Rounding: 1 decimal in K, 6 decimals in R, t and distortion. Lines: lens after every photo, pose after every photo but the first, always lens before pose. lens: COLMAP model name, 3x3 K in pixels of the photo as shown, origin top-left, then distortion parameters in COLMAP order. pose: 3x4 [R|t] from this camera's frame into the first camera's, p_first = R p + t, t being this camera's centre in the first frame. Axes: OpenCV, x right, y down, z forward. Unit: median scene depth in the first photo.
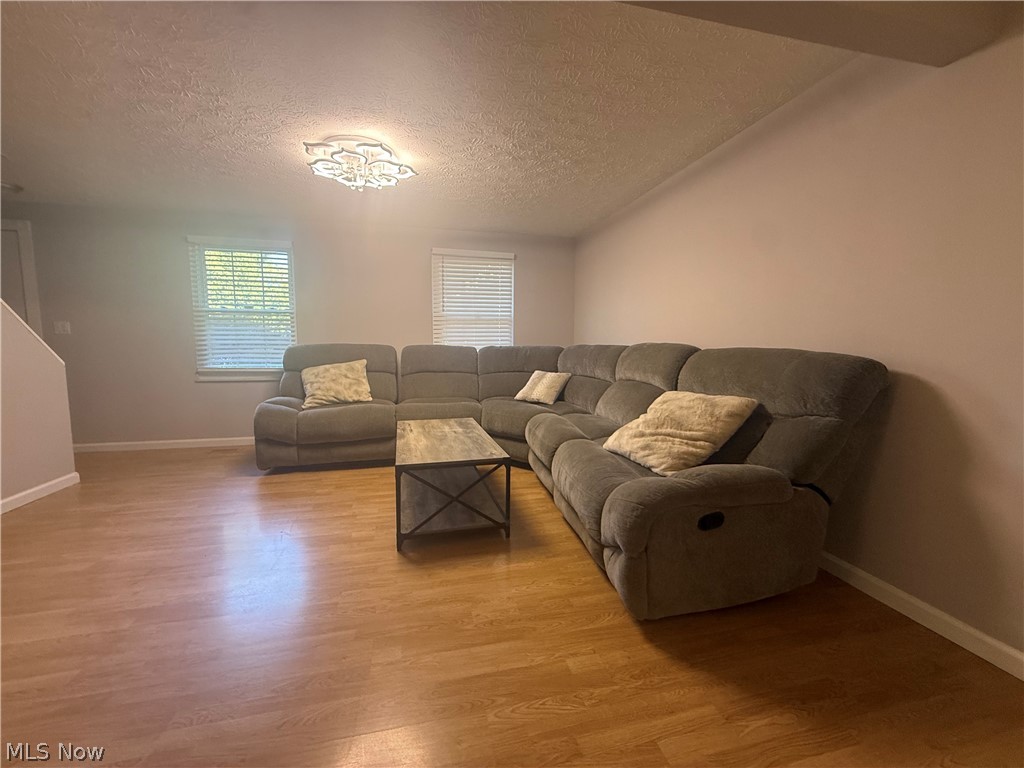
lens RADIAL K [[411.3, 0, 509.1], [0, 411.3, 385.8], [0, 0, 1]] dist [-0.000721, 0.000440]
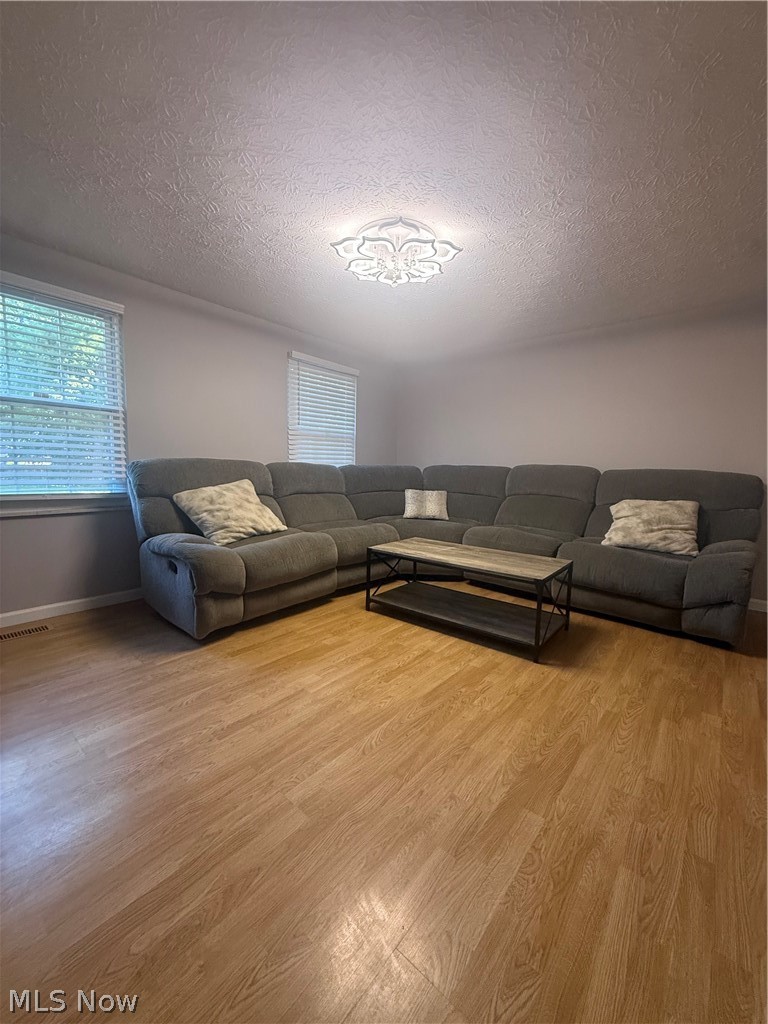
lens RADIAL K [[411.3, 0, 384.7], [0, 411.3, 507.3], [0, 0, 1]] dist [-0.000721, 0.000440]
pose [[0.800746, -0.045468, 0.597276, -0.755888], [0.043826, 0.998890, 0.017286, -0.014903], [-0.597399, 0.012335, 0.801849, 0.255668]]
